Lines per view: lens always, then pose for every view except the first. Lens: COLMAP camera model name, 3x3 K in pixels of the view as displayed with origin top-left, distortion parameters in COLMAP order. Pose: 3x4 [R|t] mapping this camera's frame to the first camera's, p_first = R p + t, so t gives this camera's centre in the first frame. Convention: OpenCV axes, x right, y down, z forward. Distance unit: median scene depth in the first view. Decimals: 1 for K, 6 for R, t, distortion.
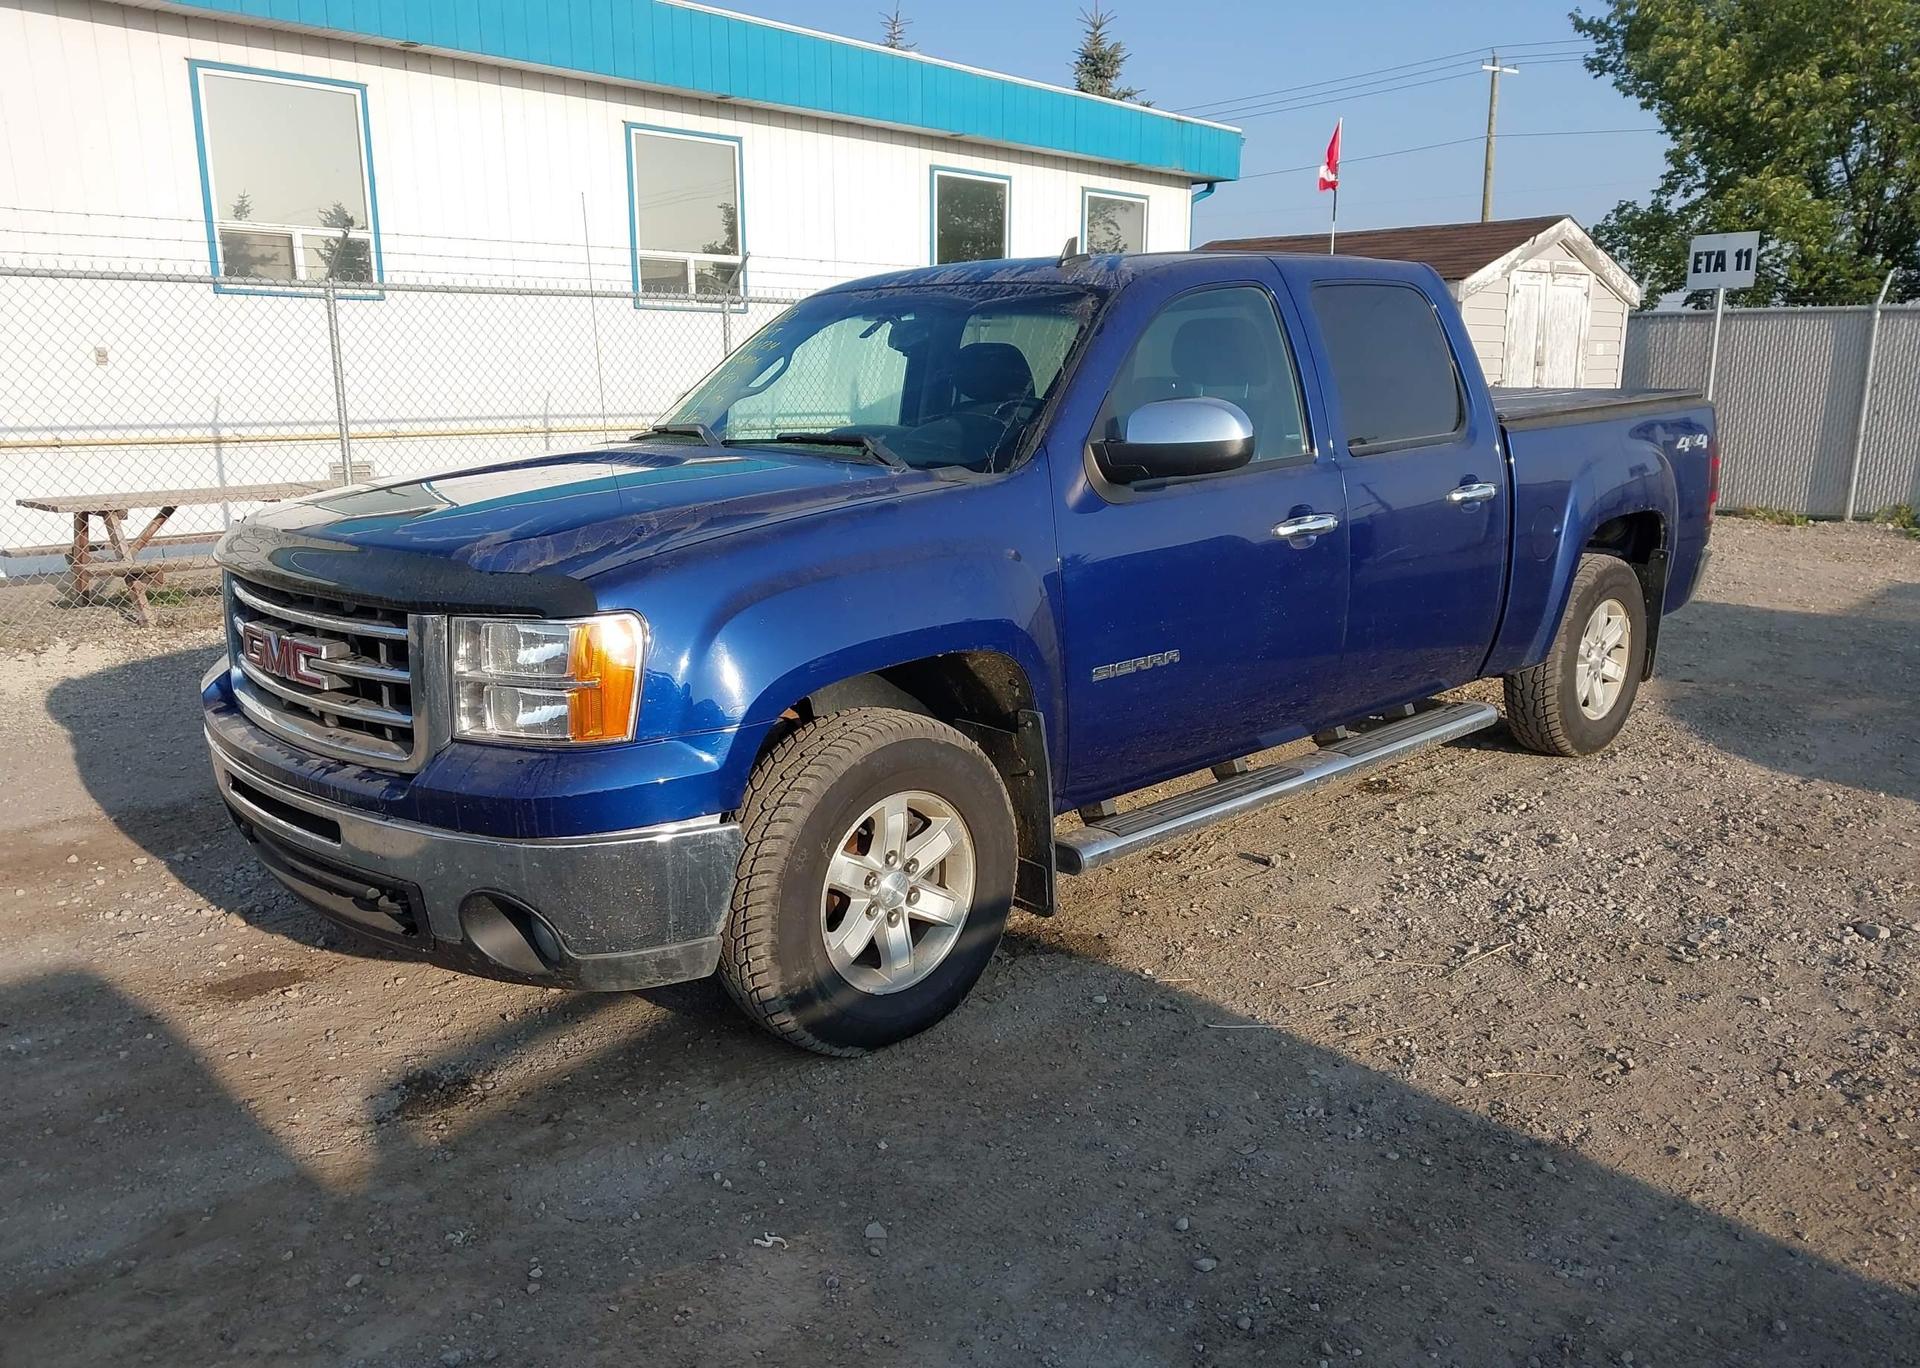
lens RADIAL K [[1515.1, 0, 957.1], [0, 1515.1, 734.8], [0, 0, 1]] dist [0.012537, 0.004818]
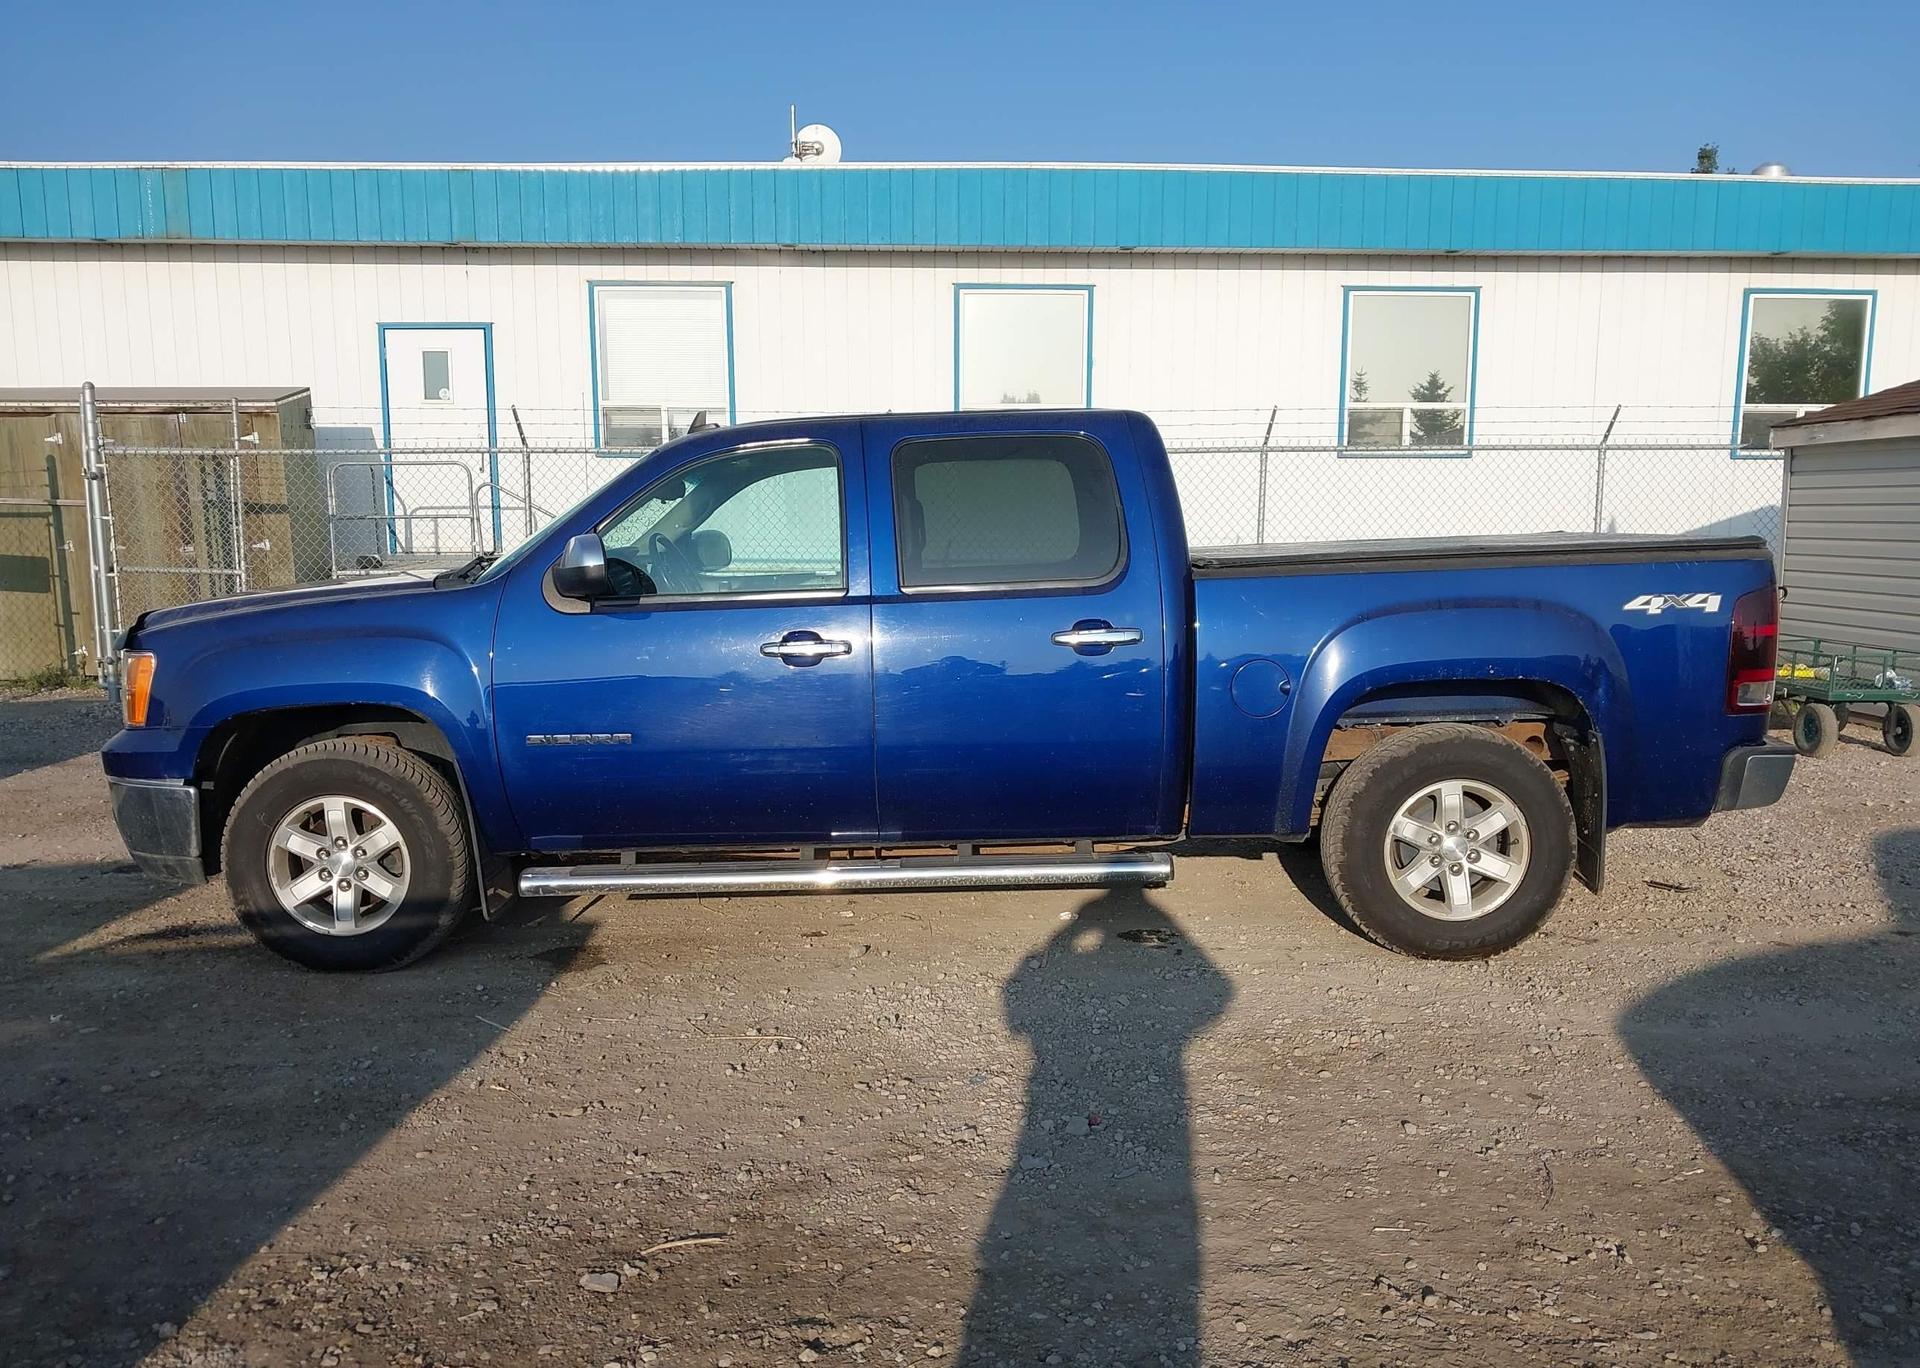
lens RADIAL K [[1515.1, 0, 957.1], [0, 1515.1, 734.8], [0, 0, 1]] dist [0.012537, 0.004818]
pose [[0.716604, 0.099803, -0.690303, 0.799889], [-0.163070, 0.986253, -0.026692, -0.044551], [0.678150, 0.131696, 0.723028, 0.191740]]
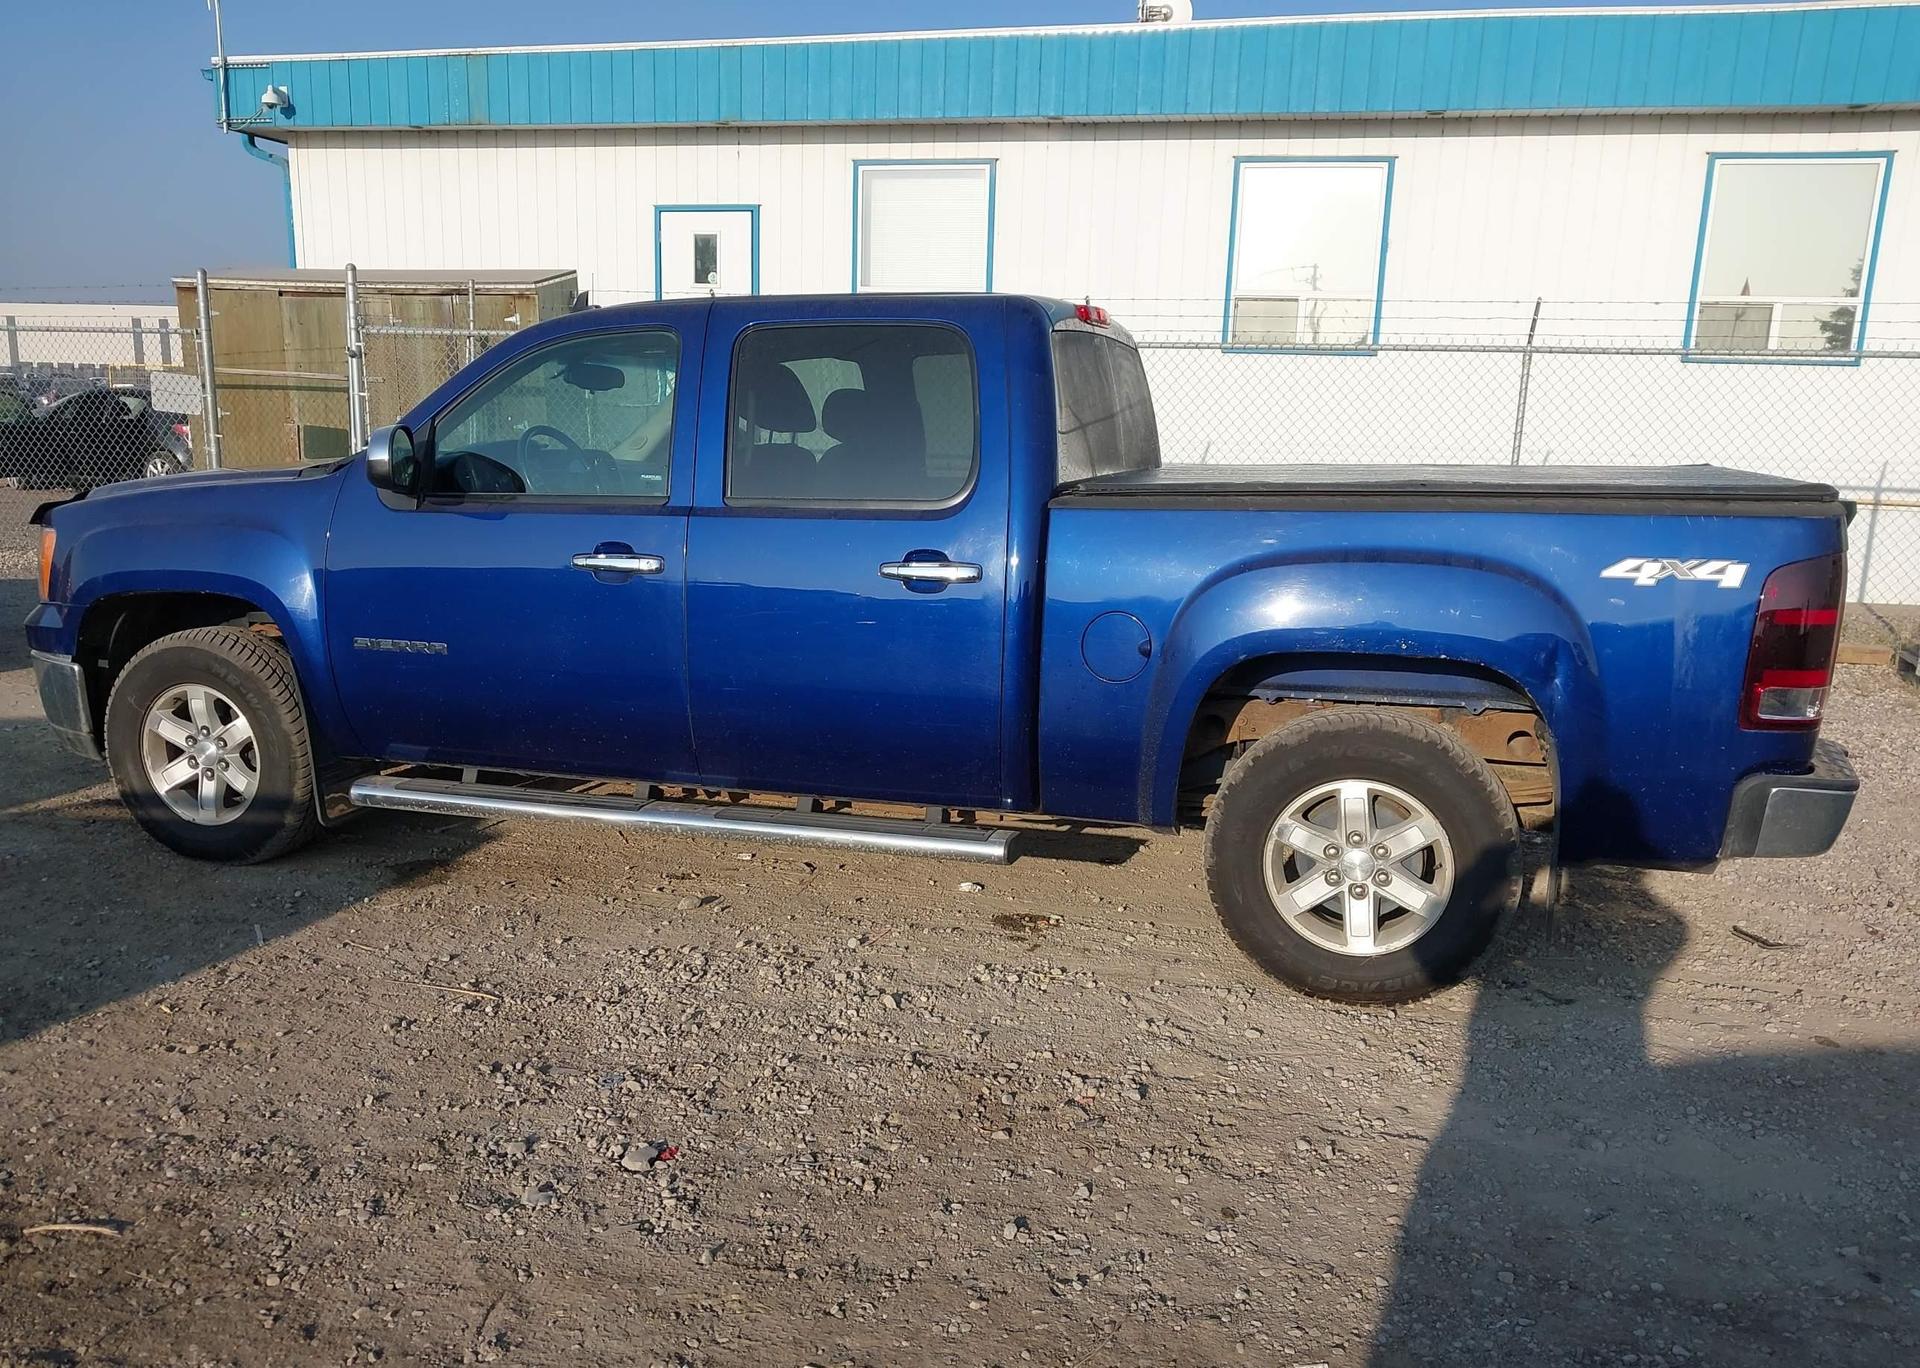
lens RADIAL K [[1516.9, 0, 958.8], [0, 1516.9, 741.1], [0, 0, 1]] dist [0.005778, 0.005737]
pose [[0.485446, 0.205340, -0.849810, 0.892799], [-0.234050, 0.967071, 0.099975, -0.128487], [0.842355, 0.150366, 0.517521, 0.496443]]
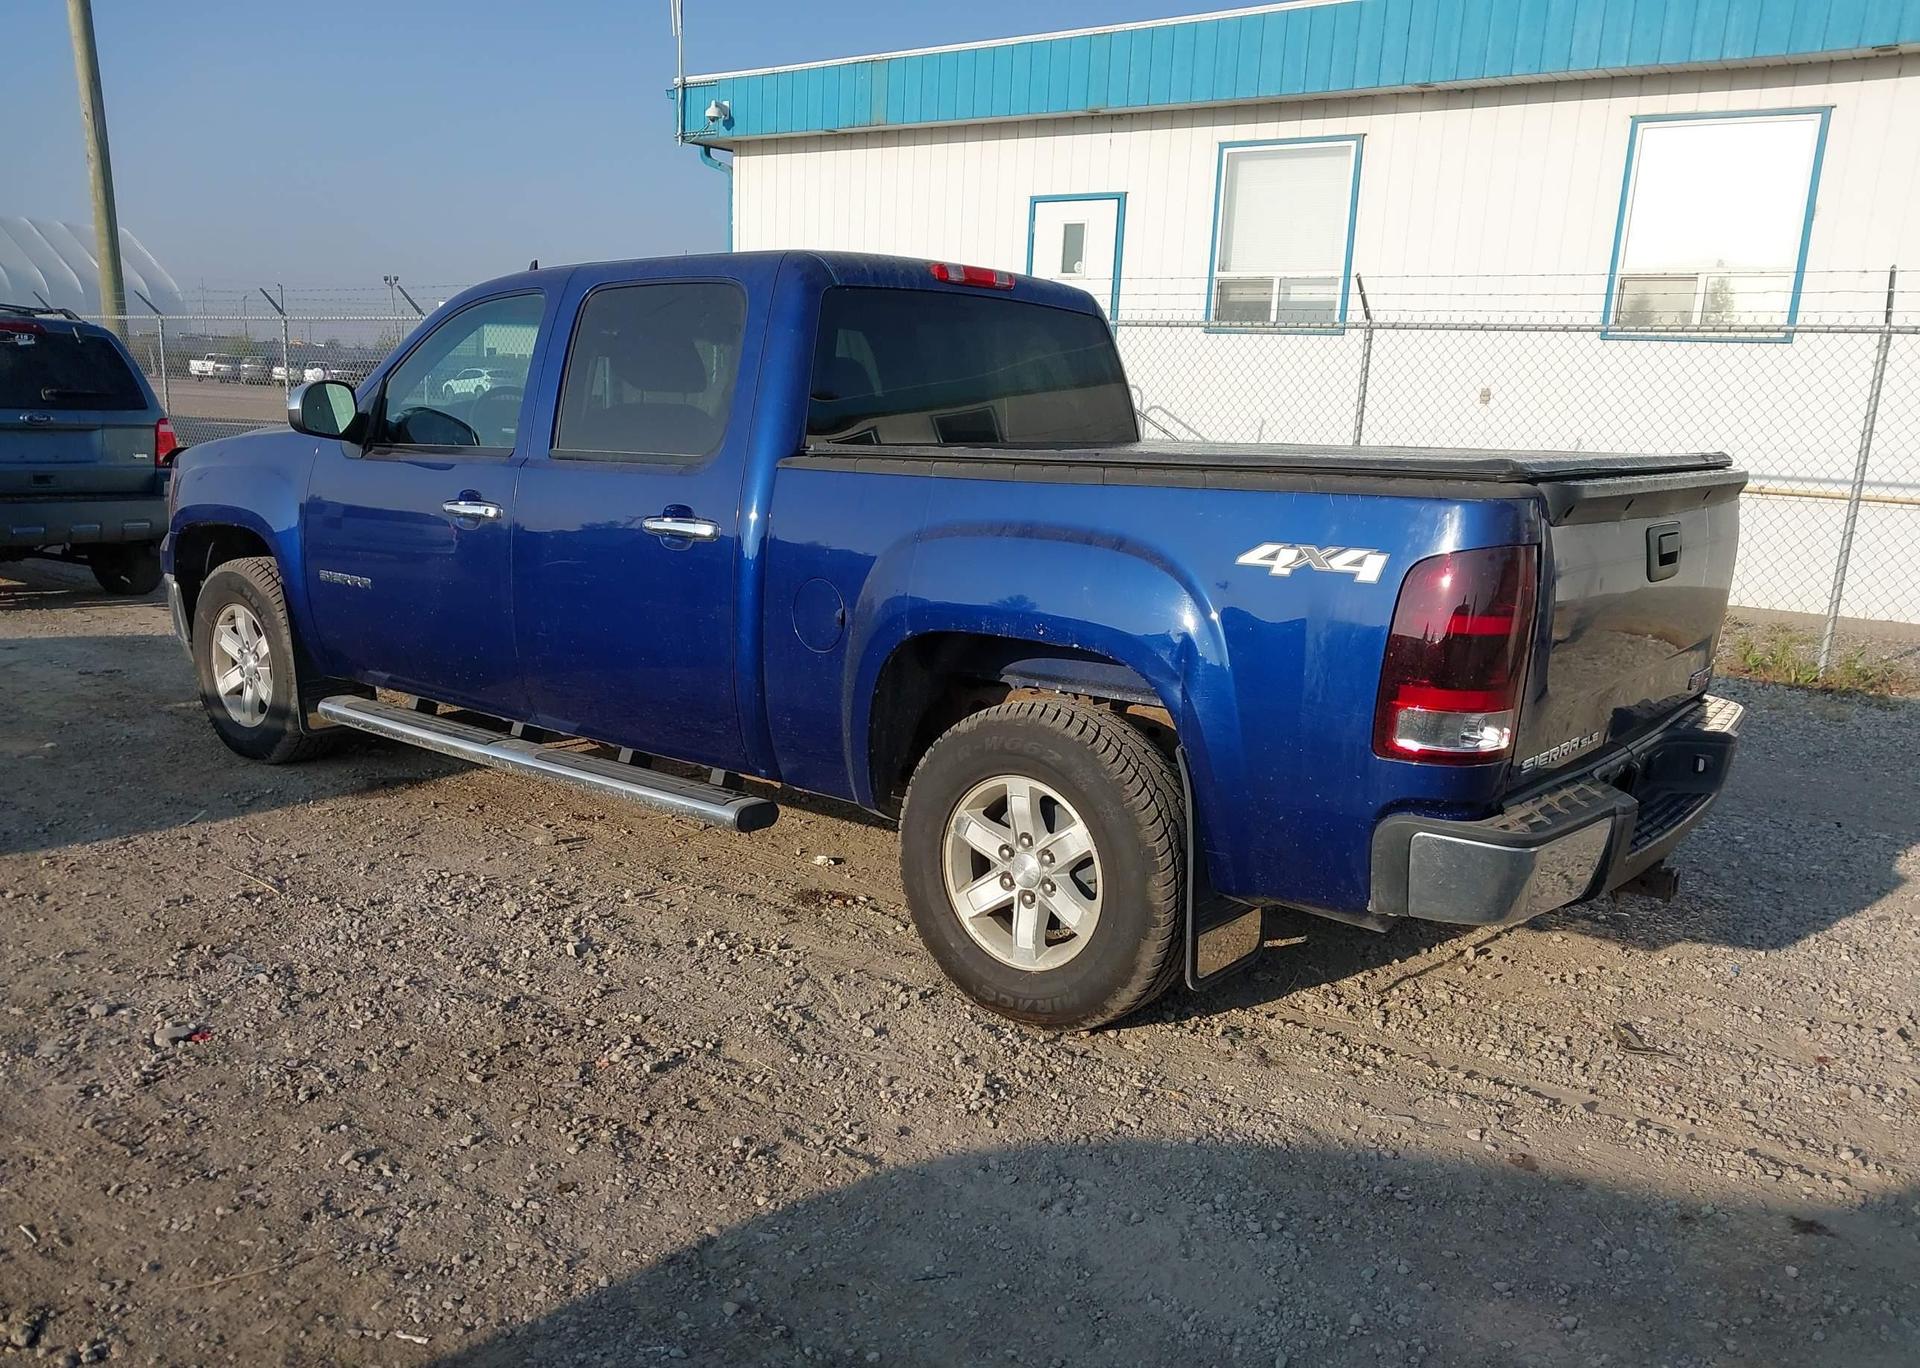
lens RADIAL K [[1515.1, 0, 957.1], [0, 1515.1, 734.8], [0, 0, 1]] dist [0.012537, 0.004818]
pose [[0.127609, 0.231650, -0.964393, 0.989065], [-0.274216, 0.942682, 0.190151, -0.209019], [0.953164, 0.240187, 0.183817, 0.848343]]
